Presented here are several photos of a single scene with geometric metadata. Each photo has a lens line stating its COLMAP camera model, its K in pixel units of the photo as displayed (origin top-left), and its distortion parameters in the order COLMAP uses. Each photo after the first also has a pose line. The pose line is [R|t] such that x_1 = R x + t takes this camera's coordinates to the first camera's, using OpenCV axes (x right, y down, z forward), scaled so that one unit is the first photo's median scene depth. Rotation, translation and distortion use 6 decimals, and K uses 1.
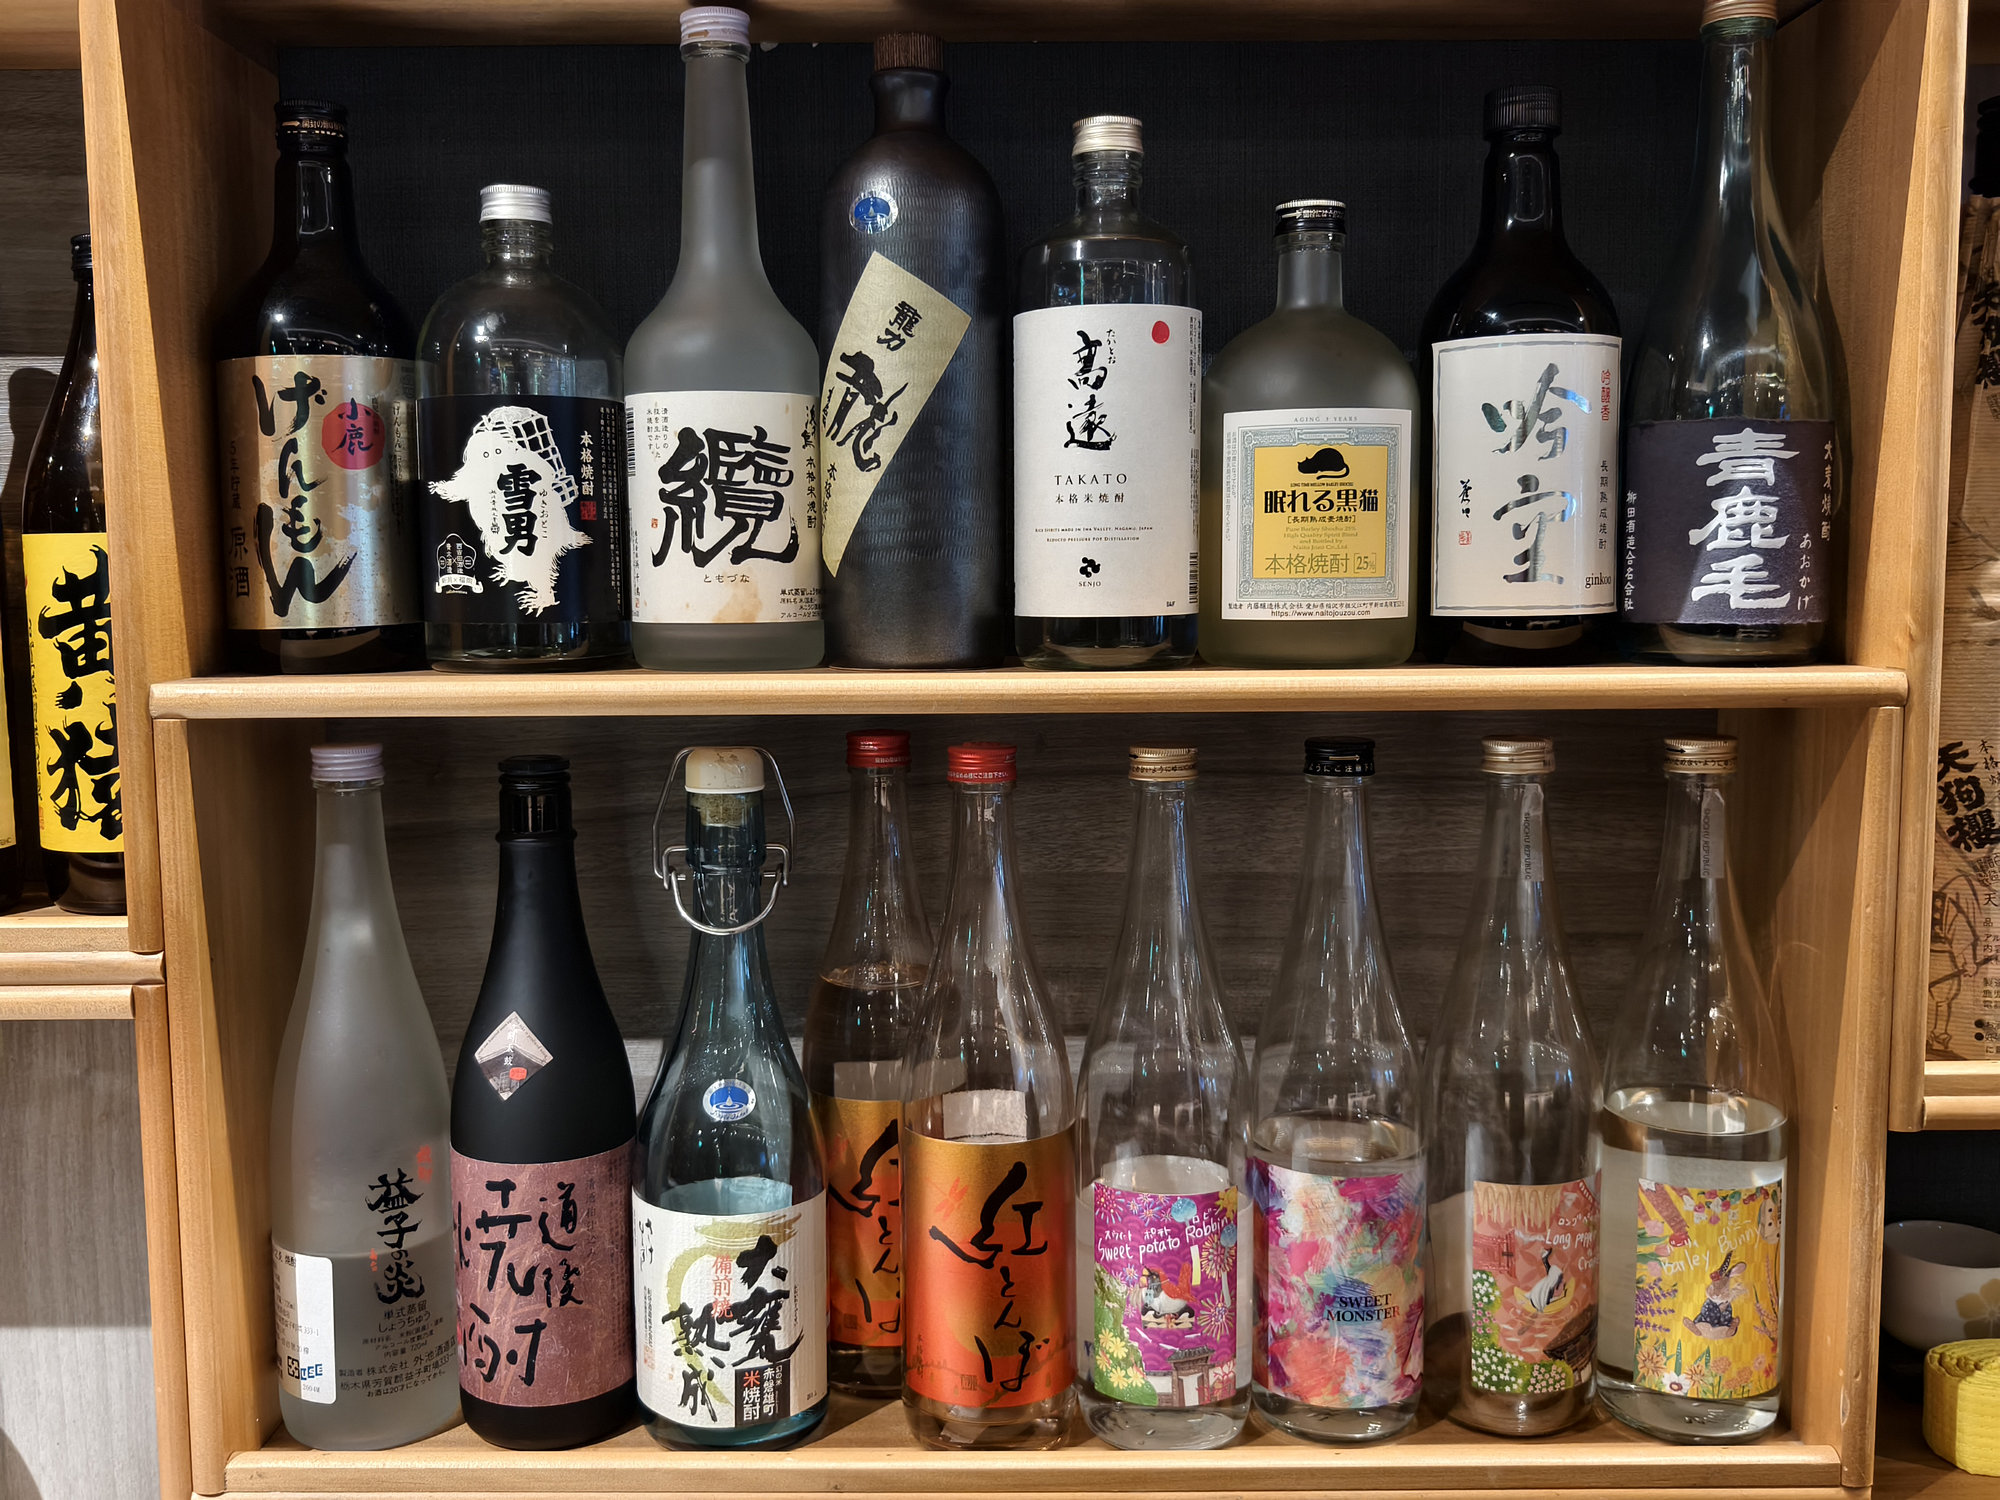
lens RADIAL K [[1882.1, 0, 883.1], [0, 1882.1, 750.9], [0, 0, 1]] dist [0.071167, -0.269563]
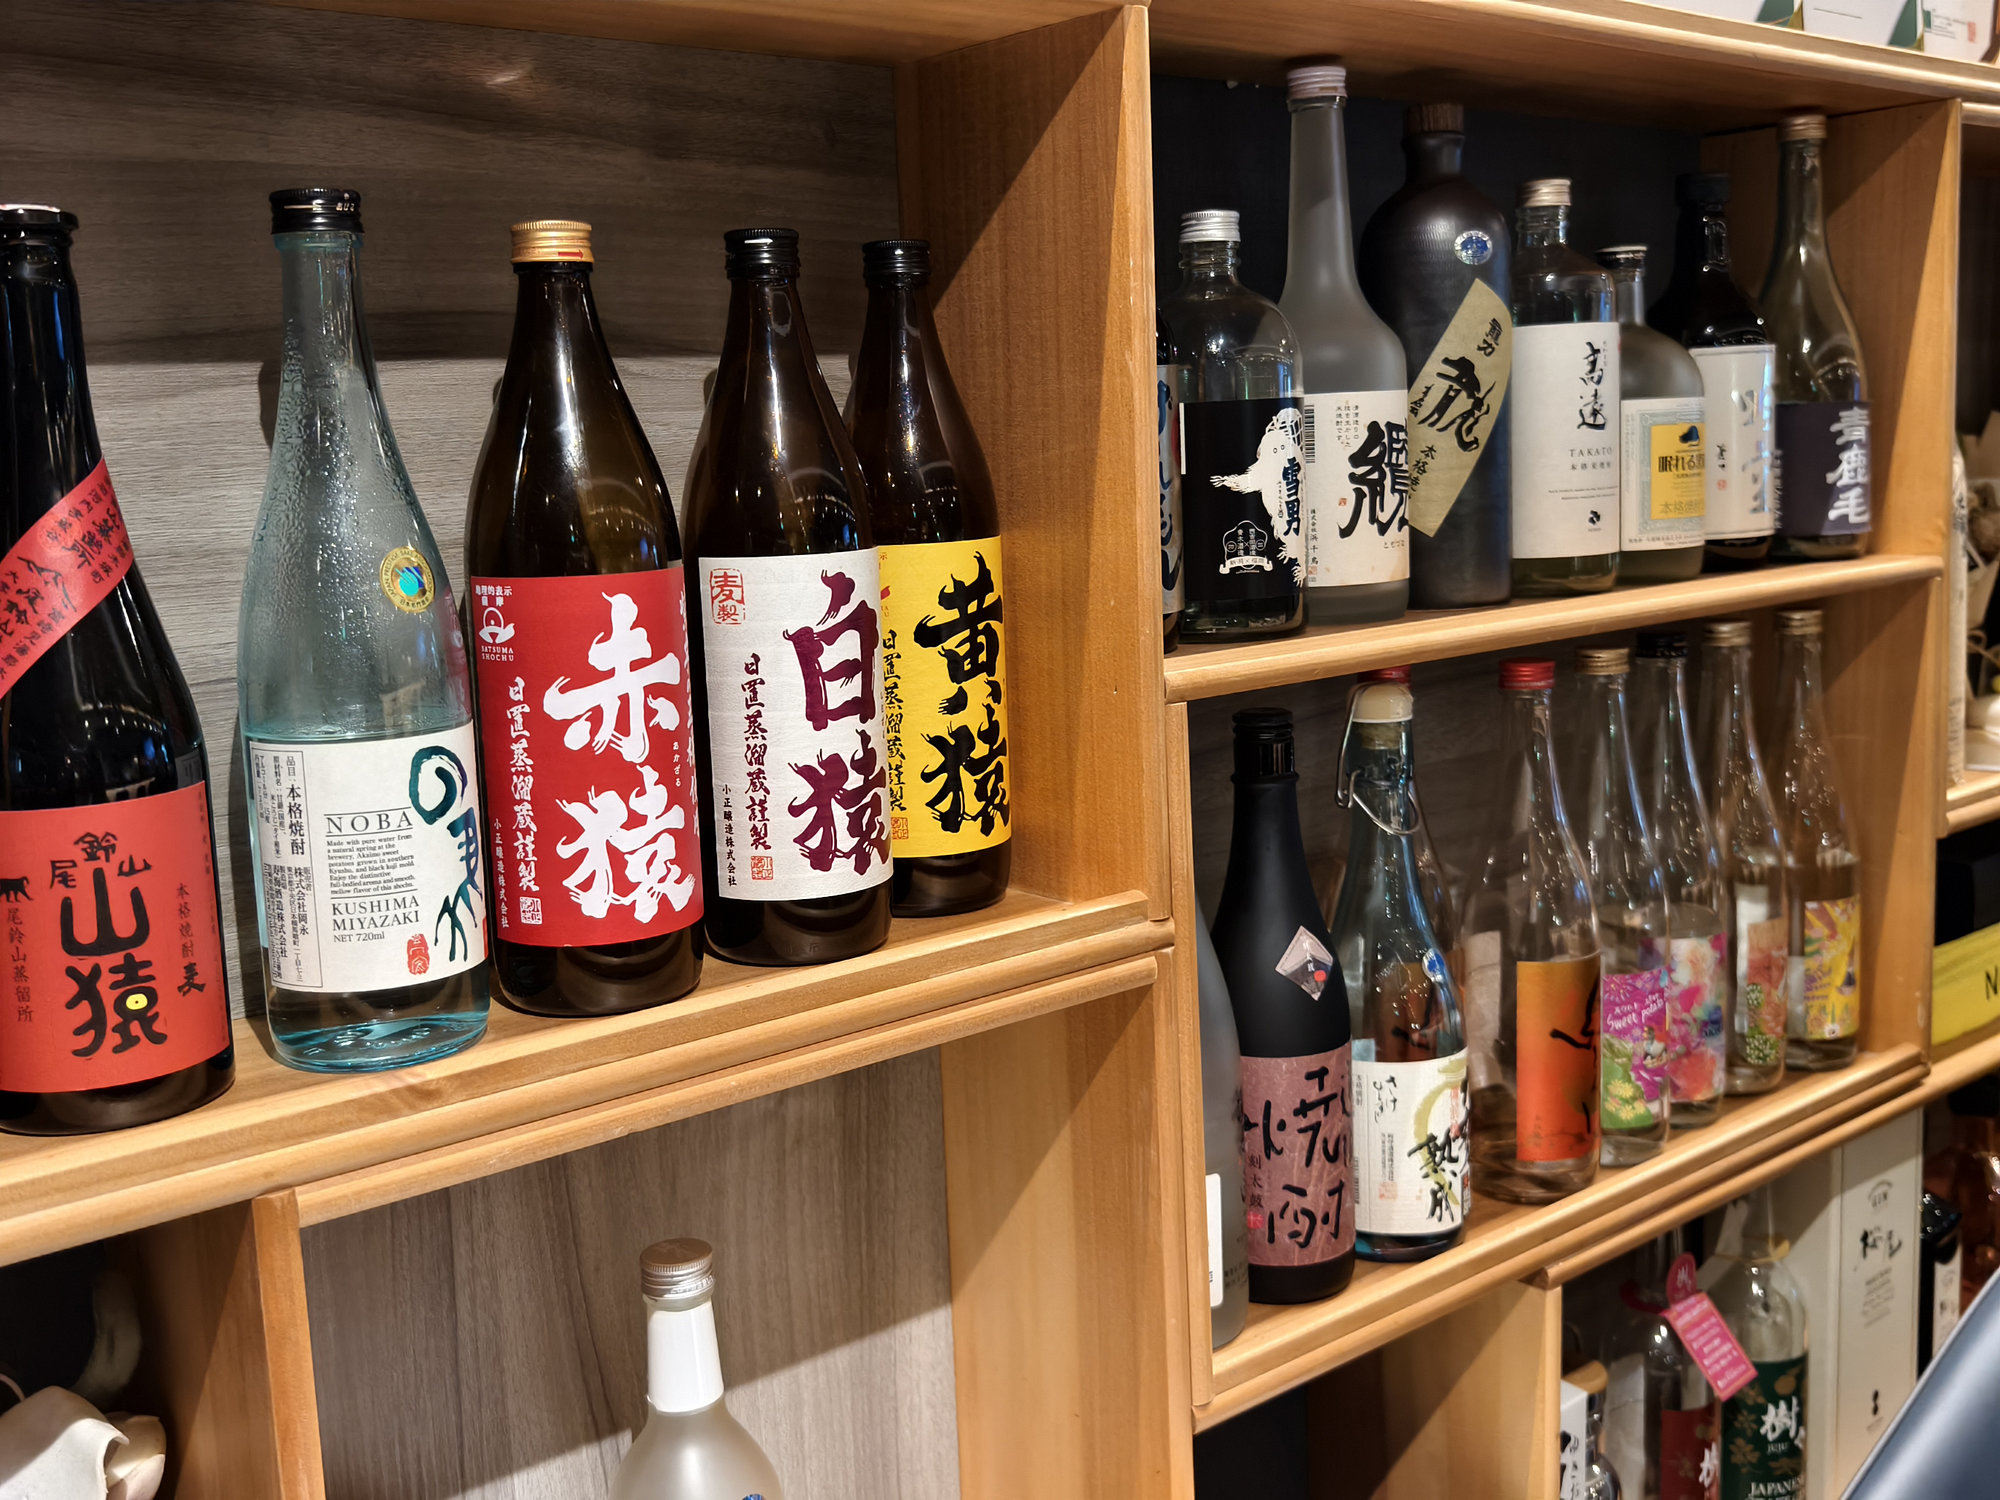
lens RADIAL K [[2027.1, 0, 1000.0], [0, 2027.1, 750.0], [0, 0, 1]] dist [0.203600, -0.930814]
pose [[0.767203, -0.126058, 0.628895, -1.128561], [0.110777, 0.991804, 0.063661, -0.071594], [-0.631765, 0.020826, 0.774880, 0.139207]]
